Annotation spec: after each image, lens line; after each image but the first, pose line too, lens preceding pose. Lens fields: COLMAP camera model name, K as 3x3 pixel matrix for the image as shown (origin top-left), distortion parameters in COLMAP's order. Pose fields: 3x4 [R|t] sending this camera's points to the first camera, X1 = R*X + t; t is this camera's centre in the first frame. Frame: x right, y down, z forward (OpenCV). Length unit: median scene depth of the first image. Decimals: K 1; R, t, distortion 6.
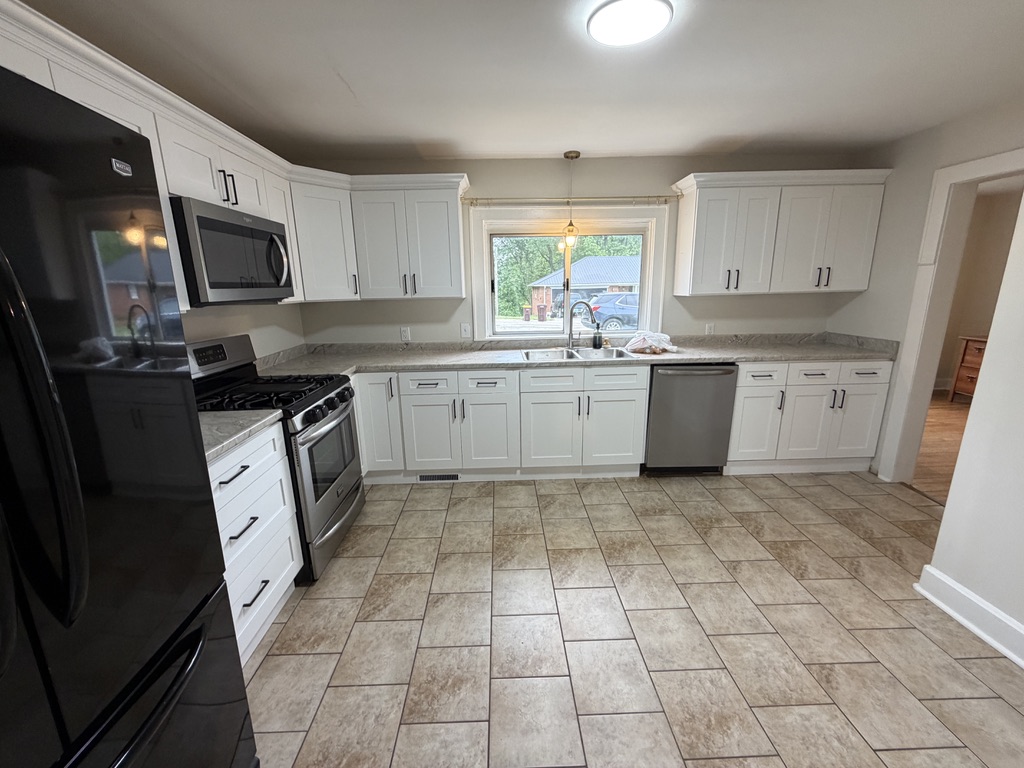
lens RADIAL K [[409.9, 0, 511.0], [0, 409.9, 384.0], [0, 0, 1]] dist [-0.003622, -0.000229]
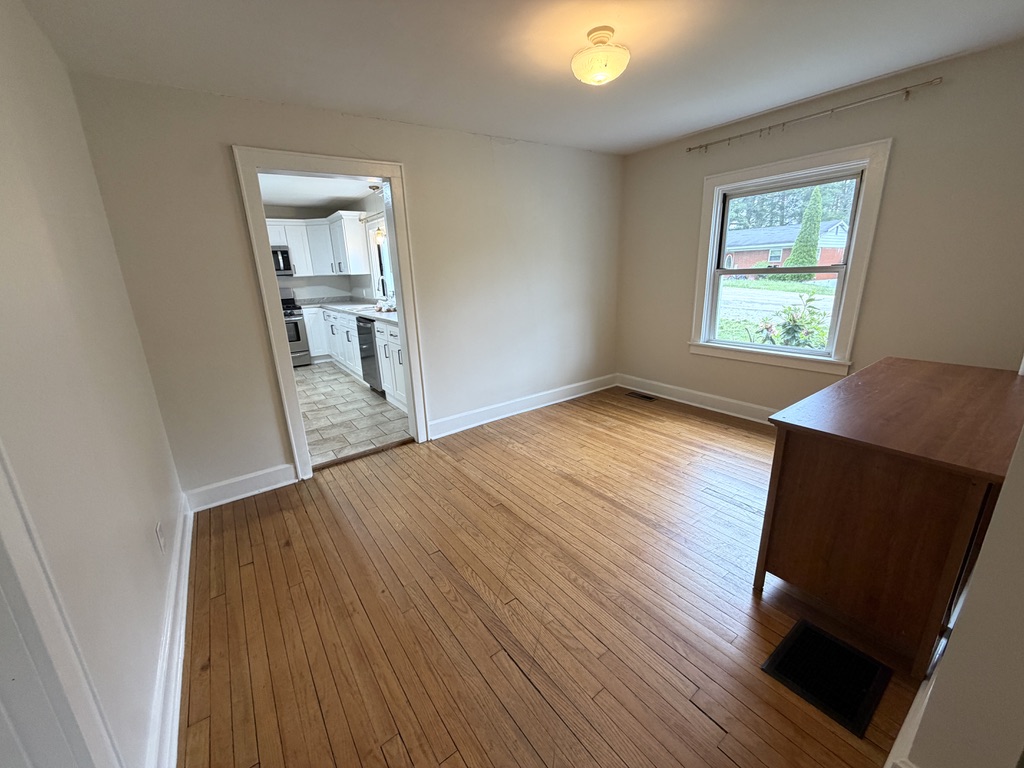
lens RADIAL K [[409.9, 0, 511.8], [0, 409.9, 381.3], [0, 0, 1]] dist [-0.003622, -0.000229]
pose [[0.560455, 0.219585, -0.798544, 2.288118], [-0.163947, 0.974545, 0.152916, -0.163938], [0.811795, 0.045216, 0.582189, 0.602176]]
